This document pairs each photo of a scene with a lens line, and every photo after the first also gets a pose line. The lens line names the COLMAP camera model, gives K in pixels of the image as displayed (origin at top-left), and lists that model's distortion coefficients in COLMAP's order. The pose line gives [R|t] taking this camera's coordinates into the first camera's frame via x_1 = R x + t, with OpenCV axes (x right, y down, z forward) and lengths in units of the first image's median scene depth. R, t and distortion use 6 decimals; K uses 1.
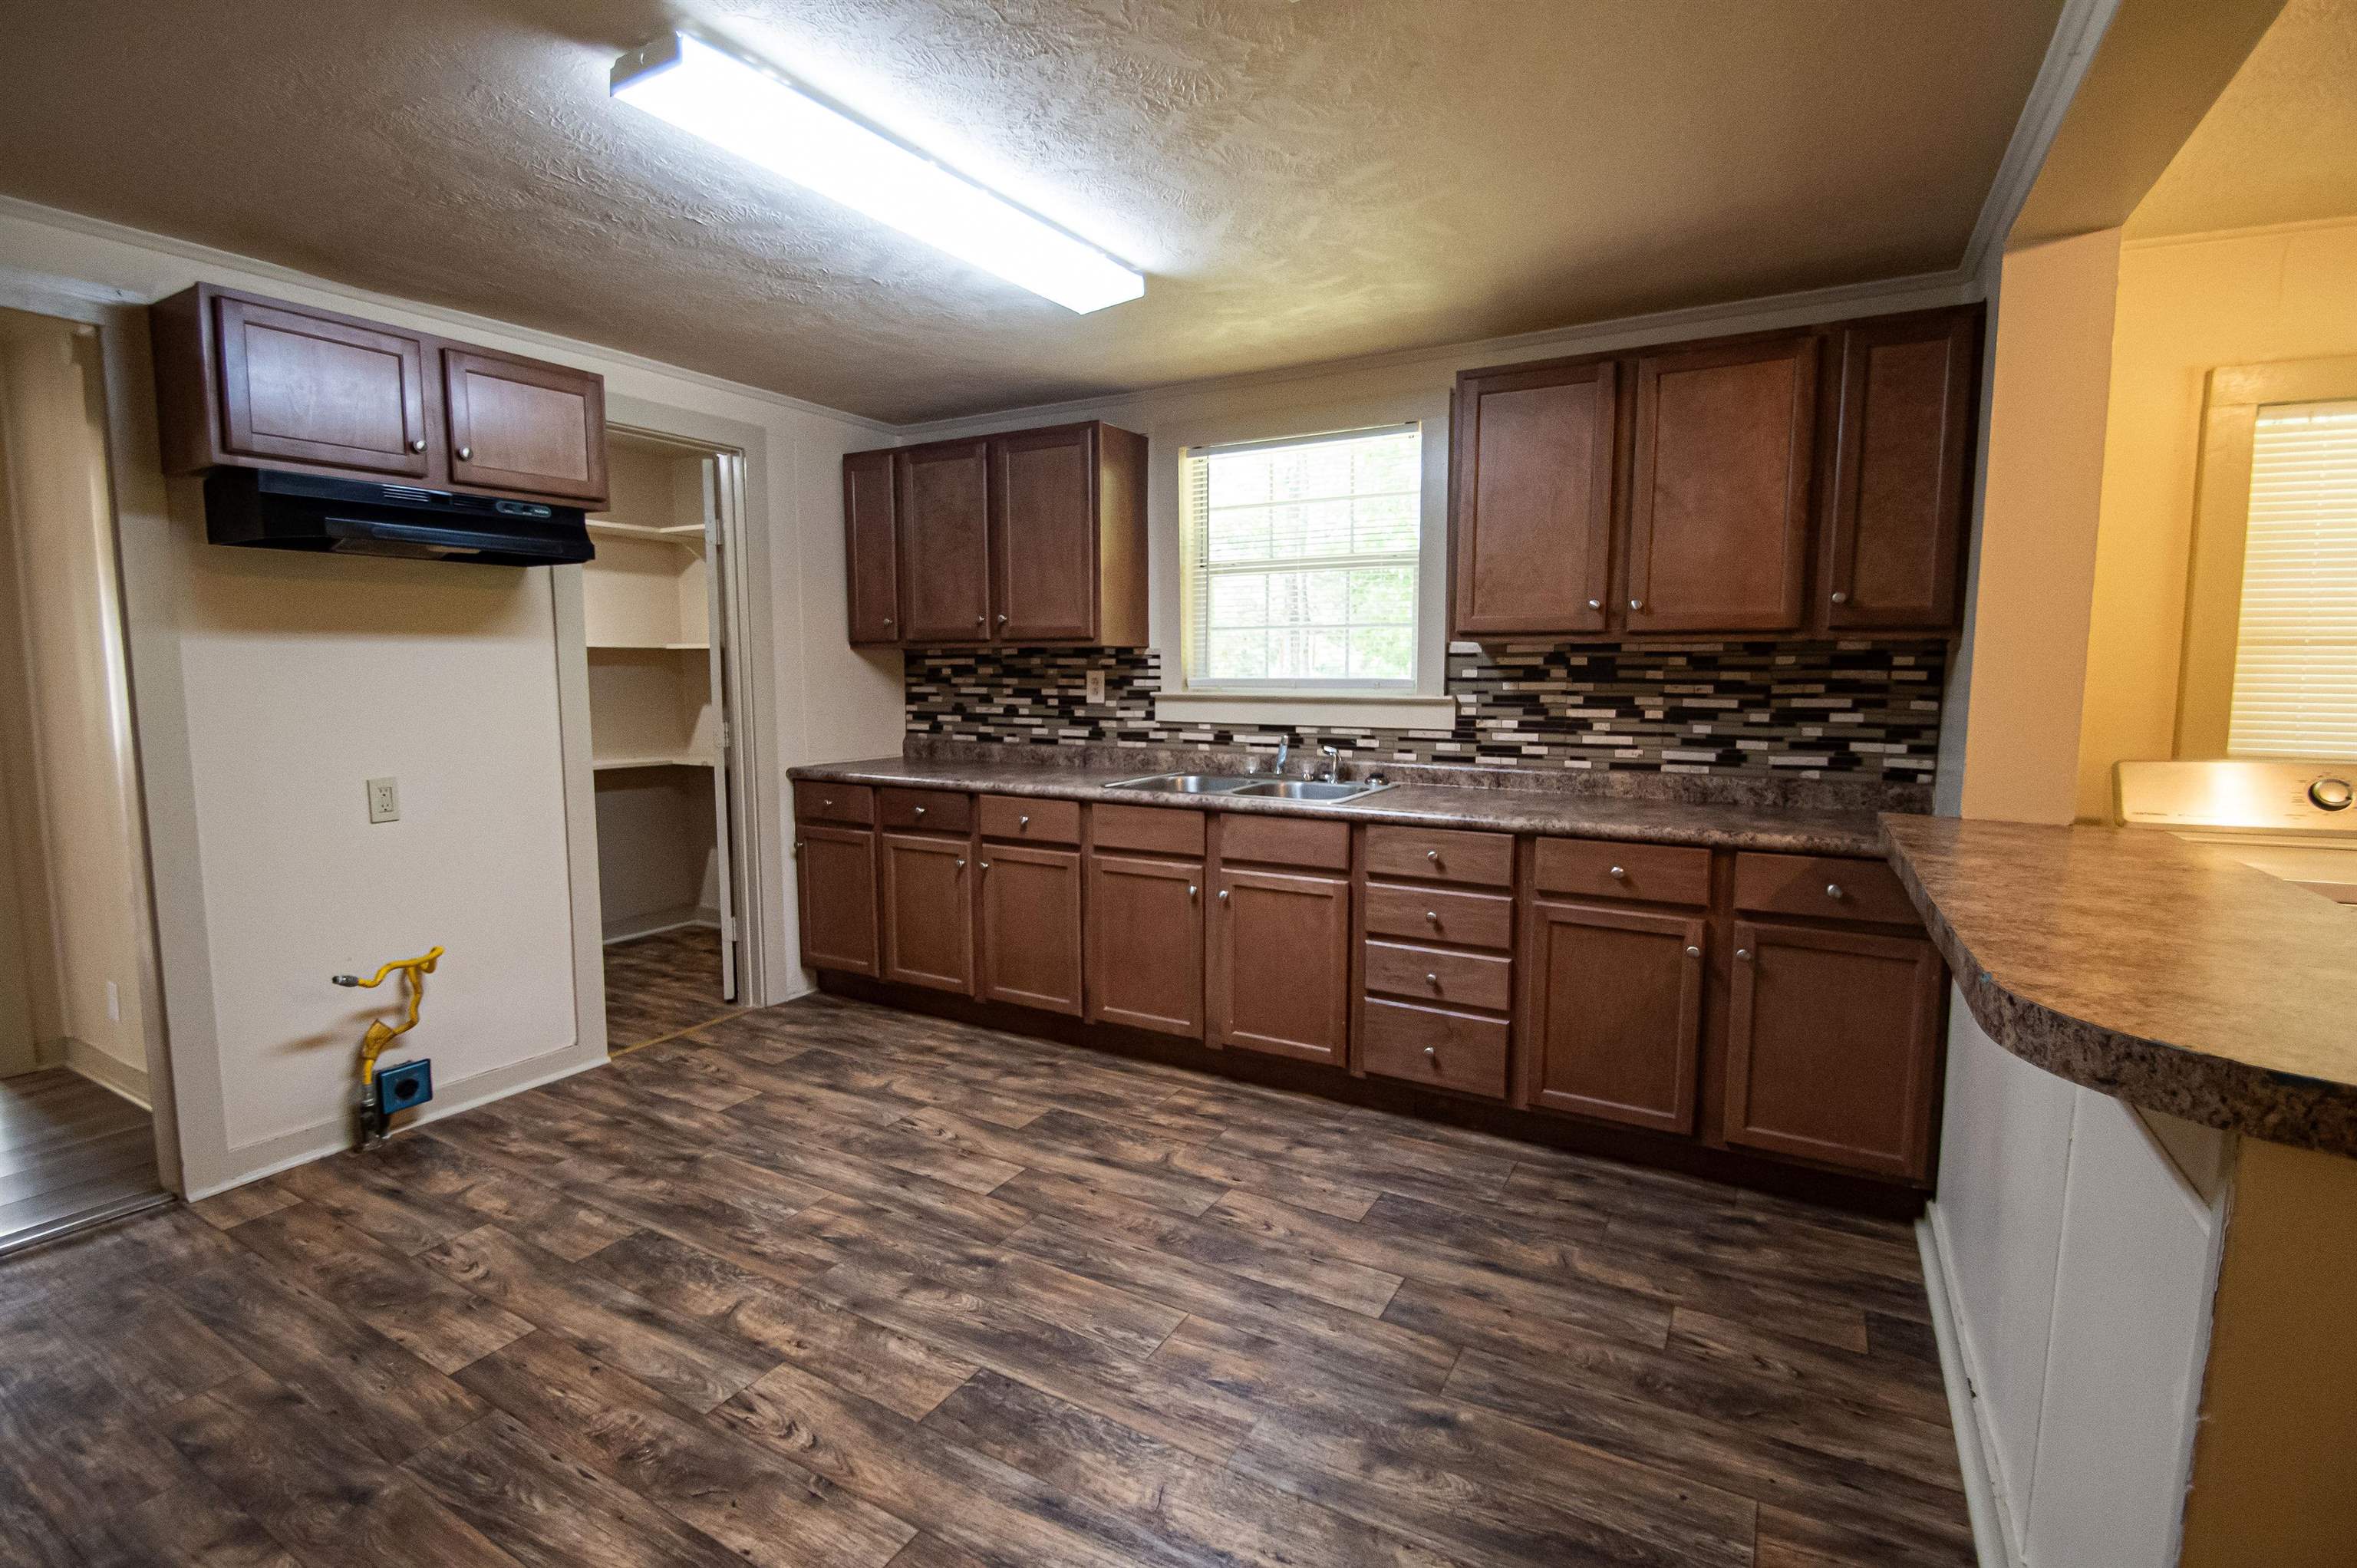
lens RADIAL K [[1061.1, 0, 1214.0], [0, 1061.1, 782.9], [0, 0, 1]] dist [0.000942, -0.010091]
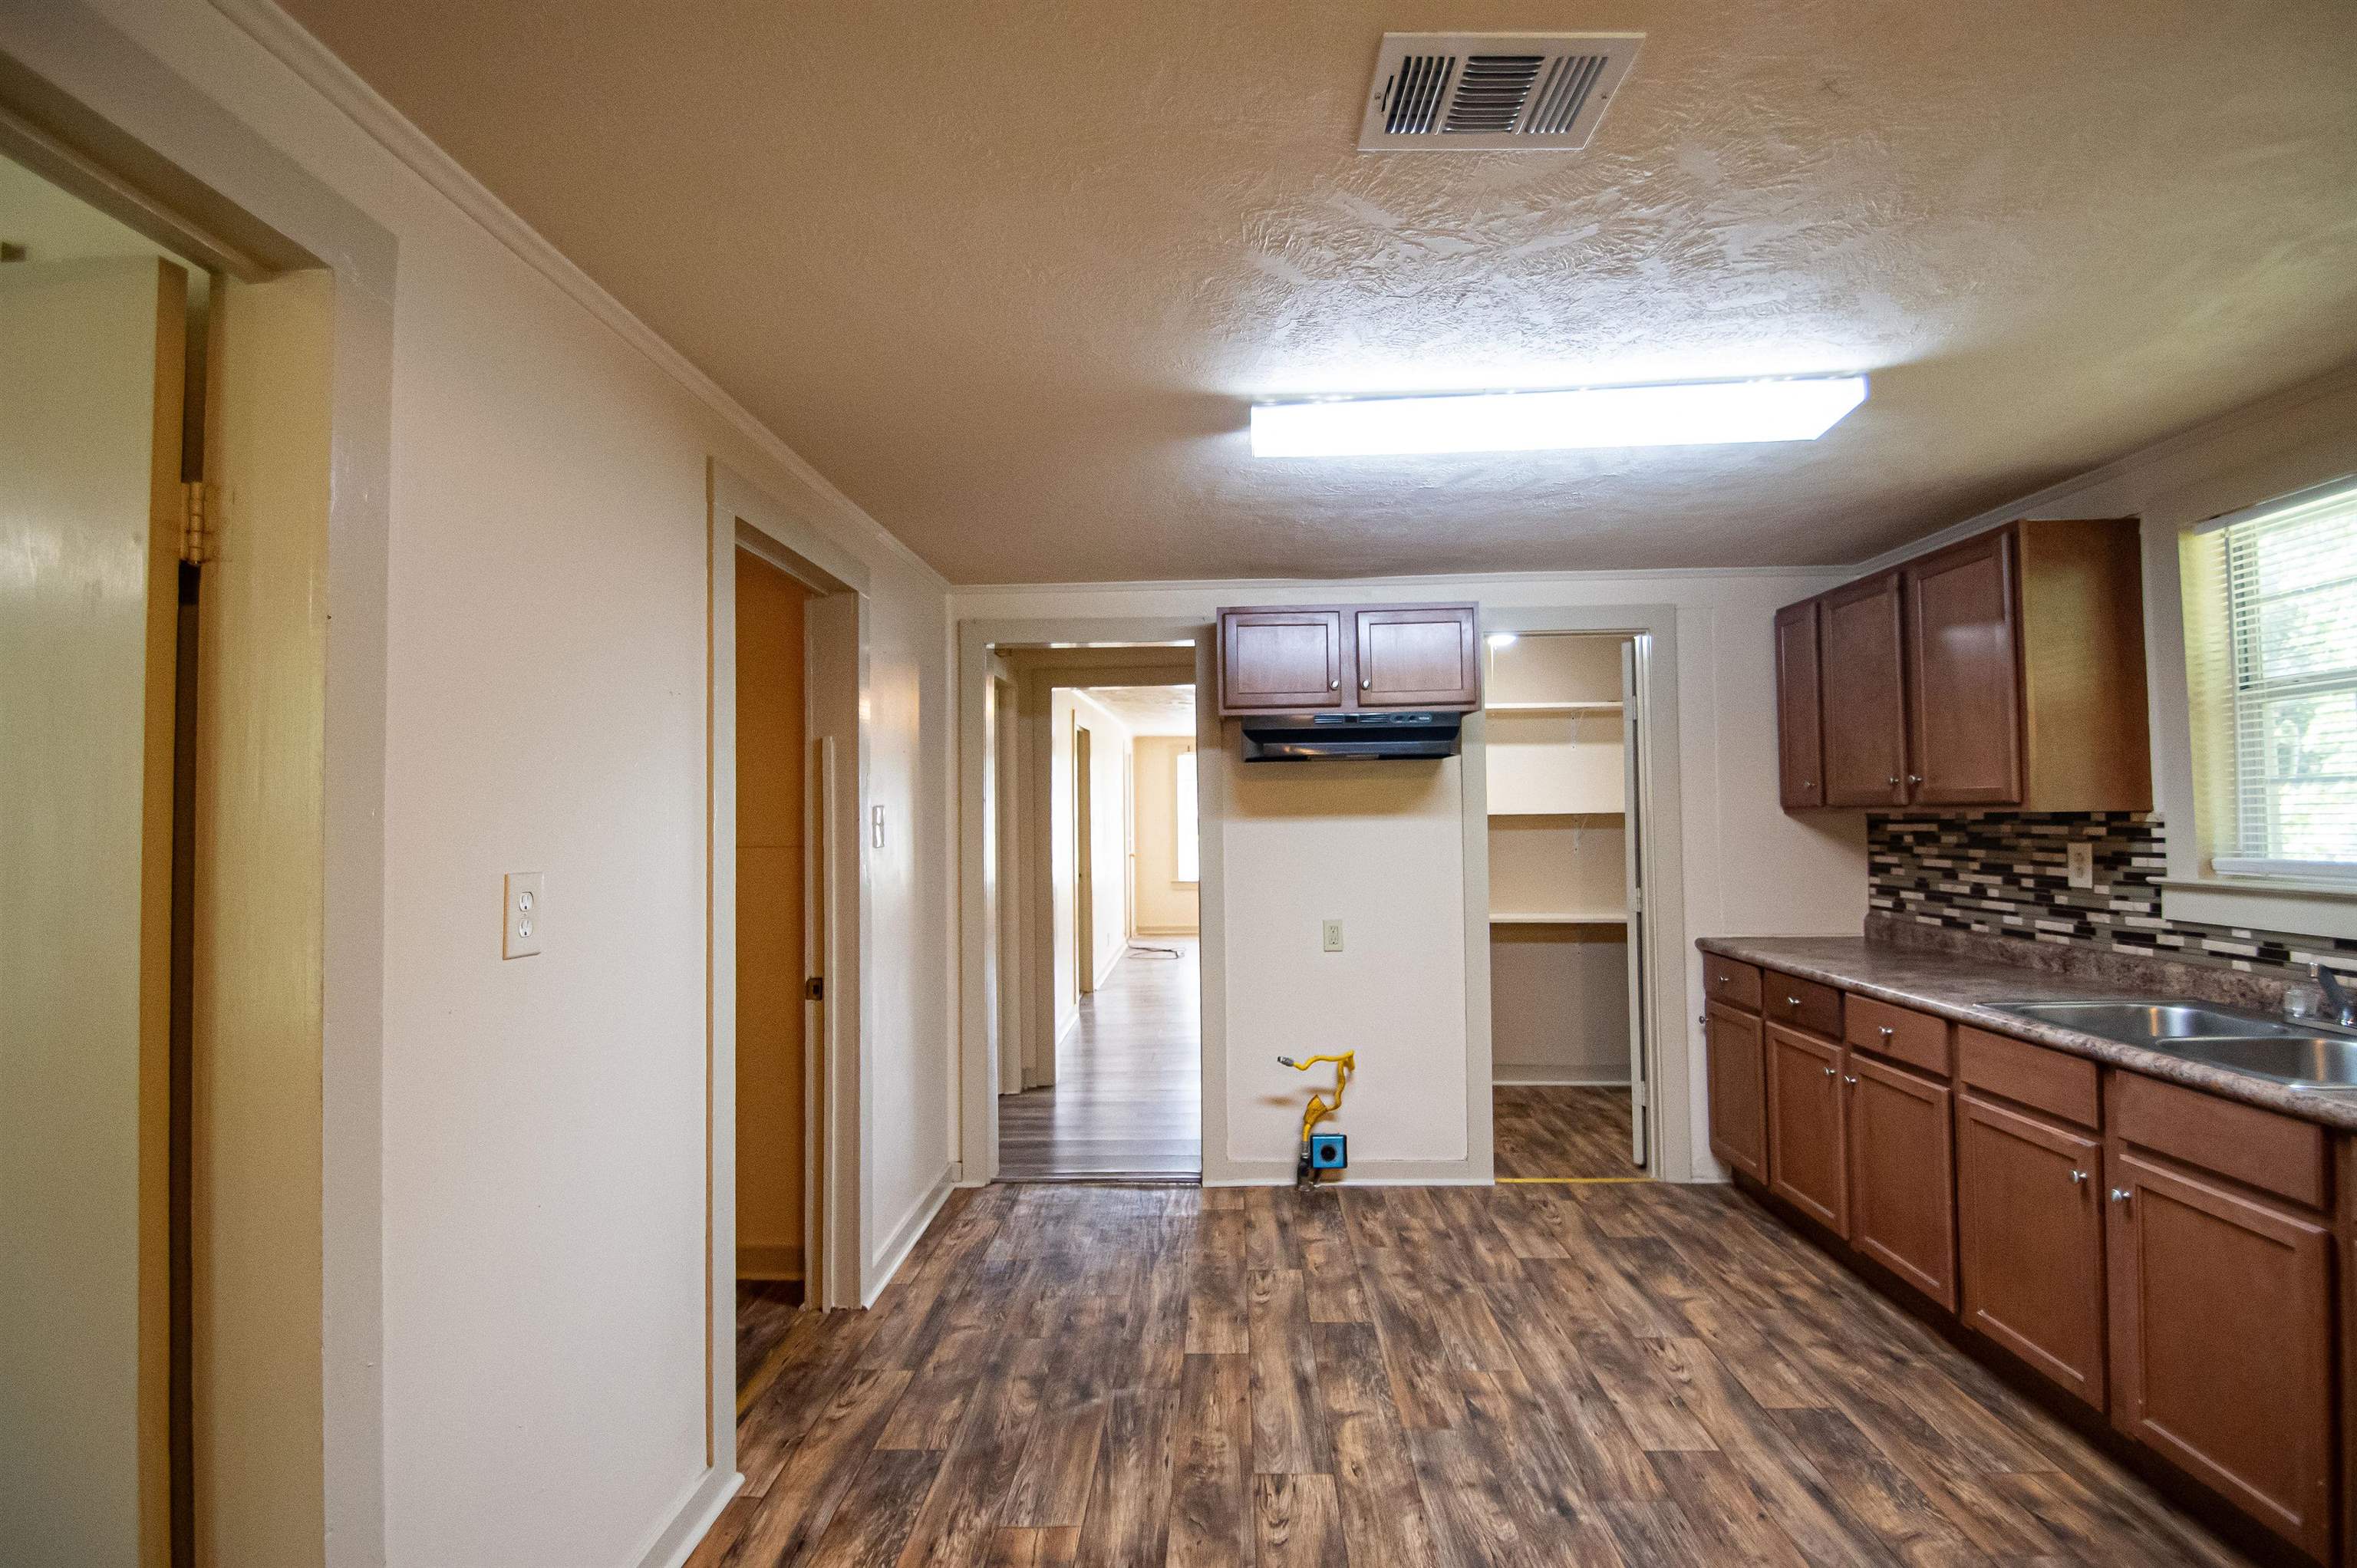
lens RADIAL K [[1061.1, 0, 1185.1], [0, 1061.1, 783.5], [0, 0, 1]] dist [0.000942, -0.010091]
pose [[0.455182, -0.035011, -0.889710, 0.339037], [-0.084383, 0.993033, -0.082248, -0.046525], [0.886391, 0.112514, 0.449056, 0.170038]]
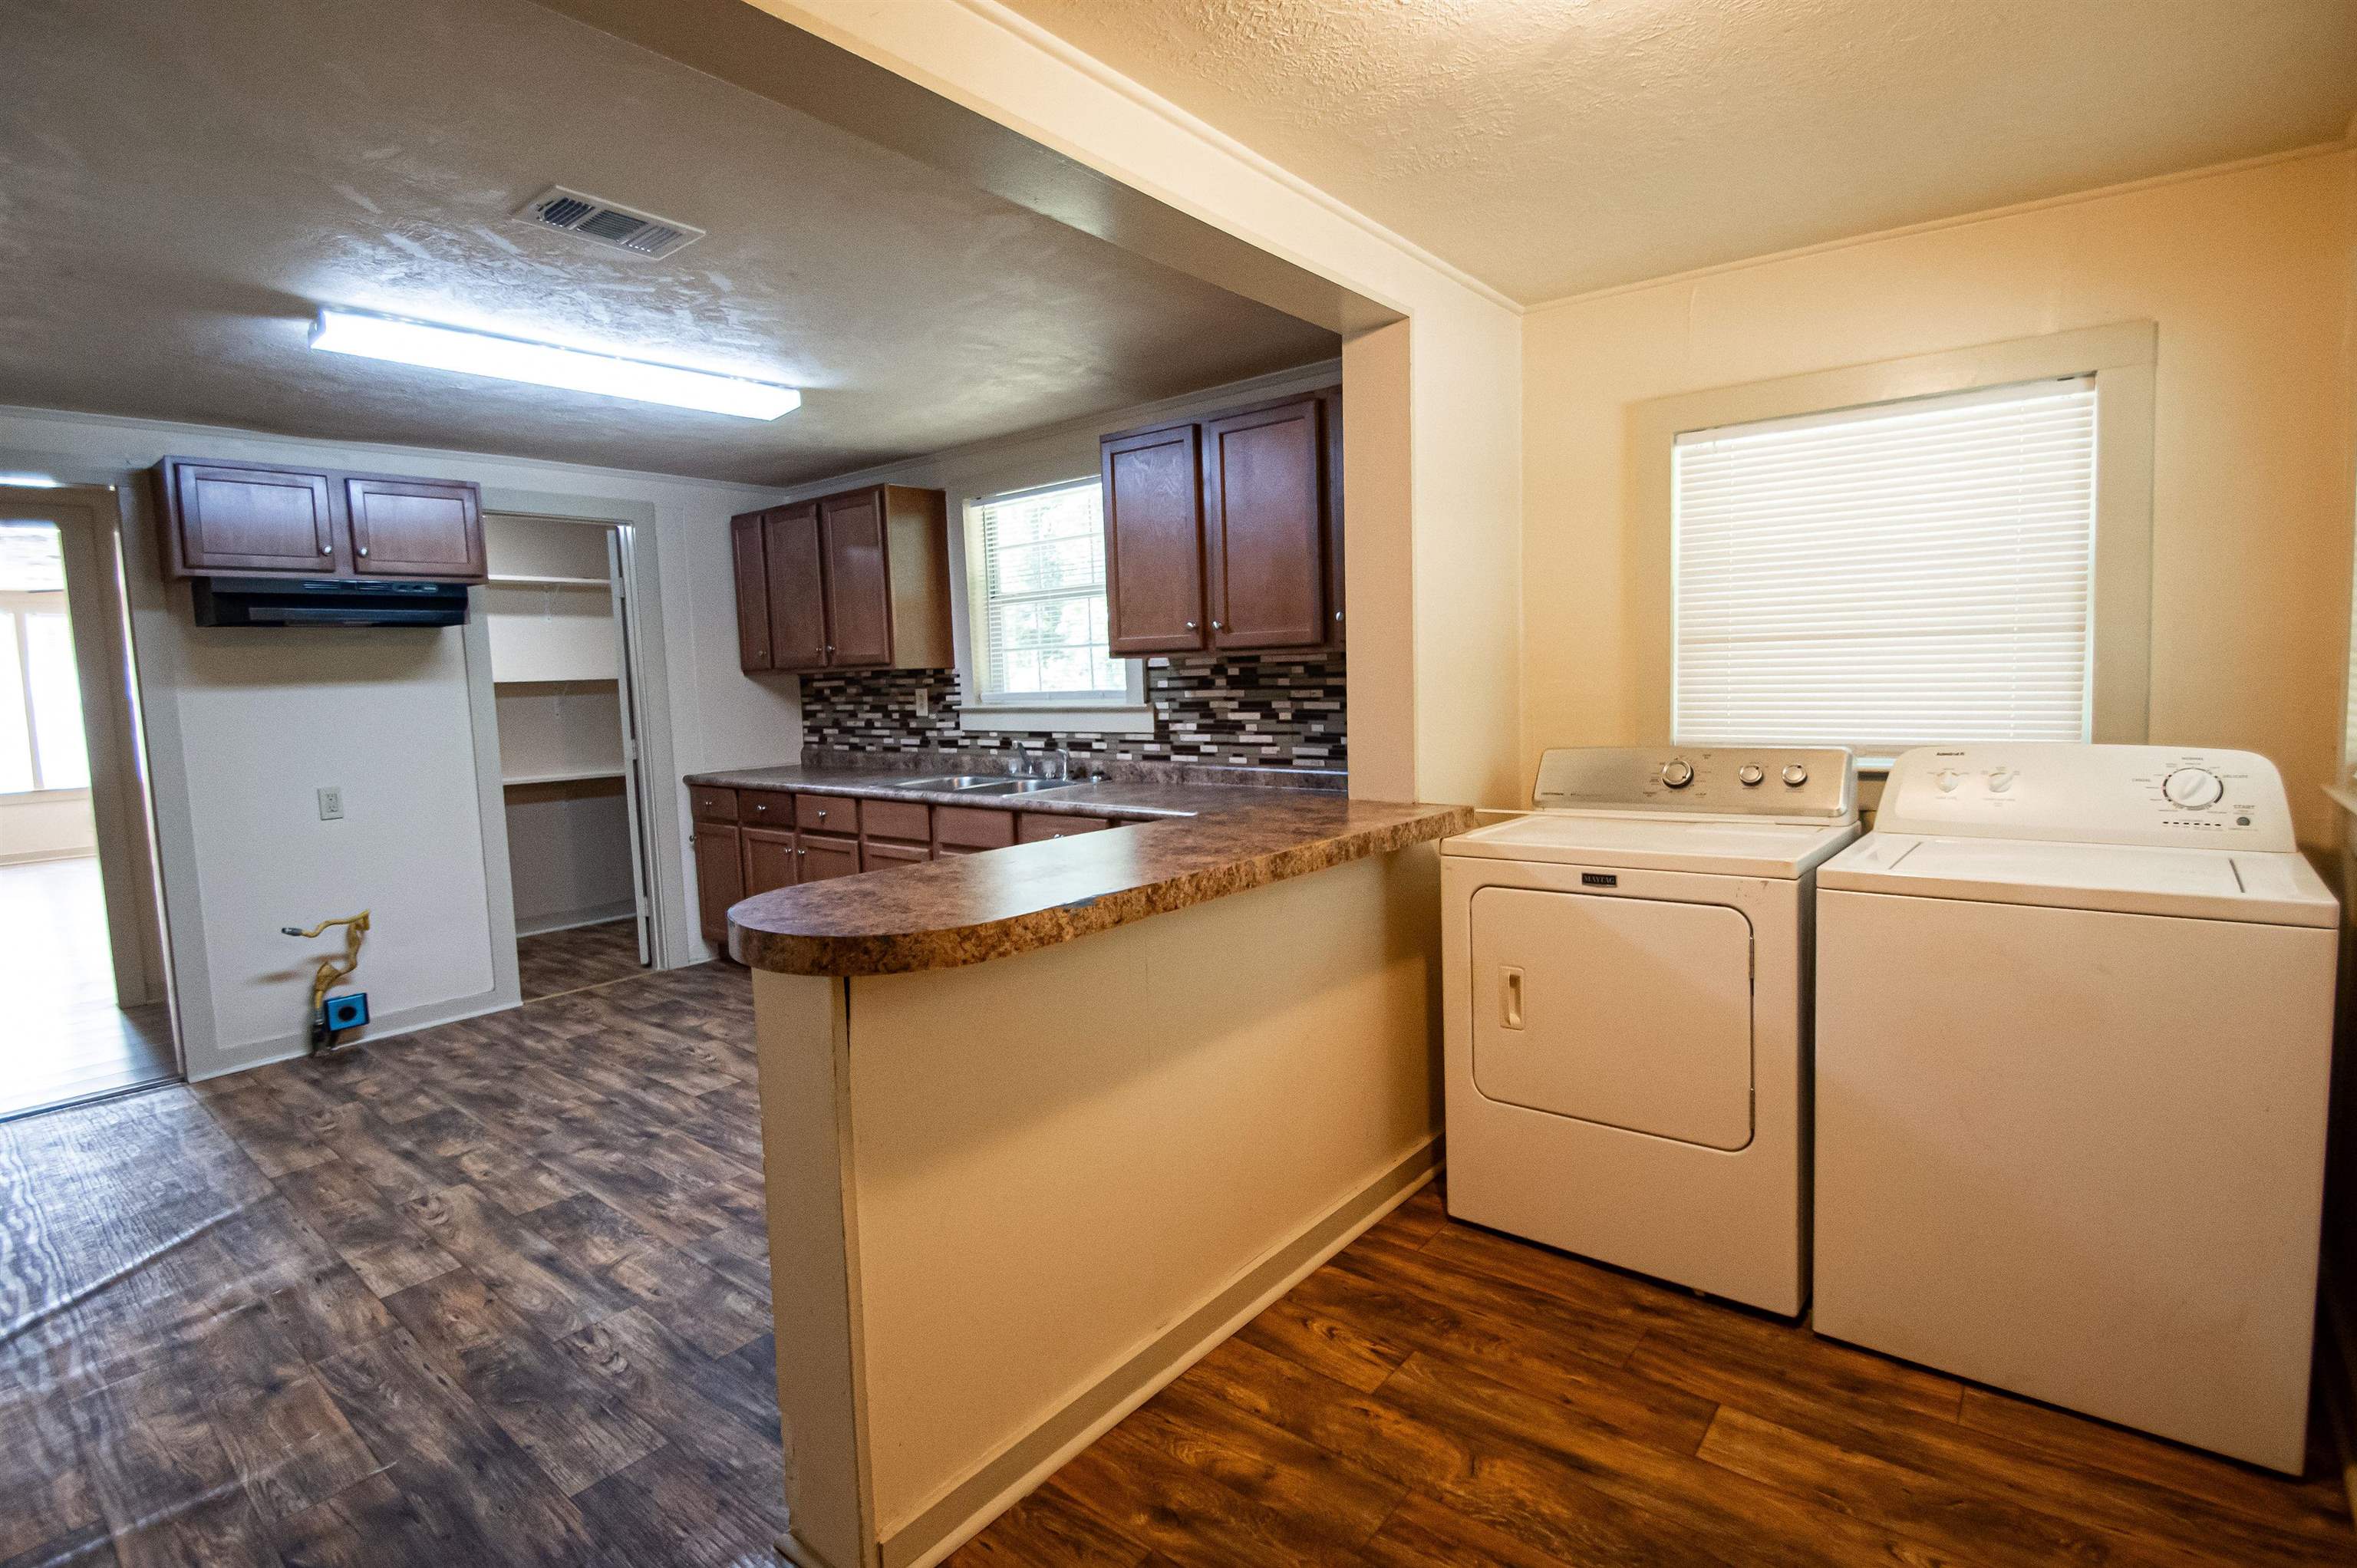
lens RADIAL K [[1091.3, 0, 1195.5], [0, 1091.3, 775.8], [0, 0, 1]] dist [-0.004366, -0.005397]
pose [[0.985865, -0.016777, -0.166701, 0.518205], [0.015010, 0.999817, -0.011853, 0.013484], [0.166870, 0.009184, 0.985936, -0.190885]]
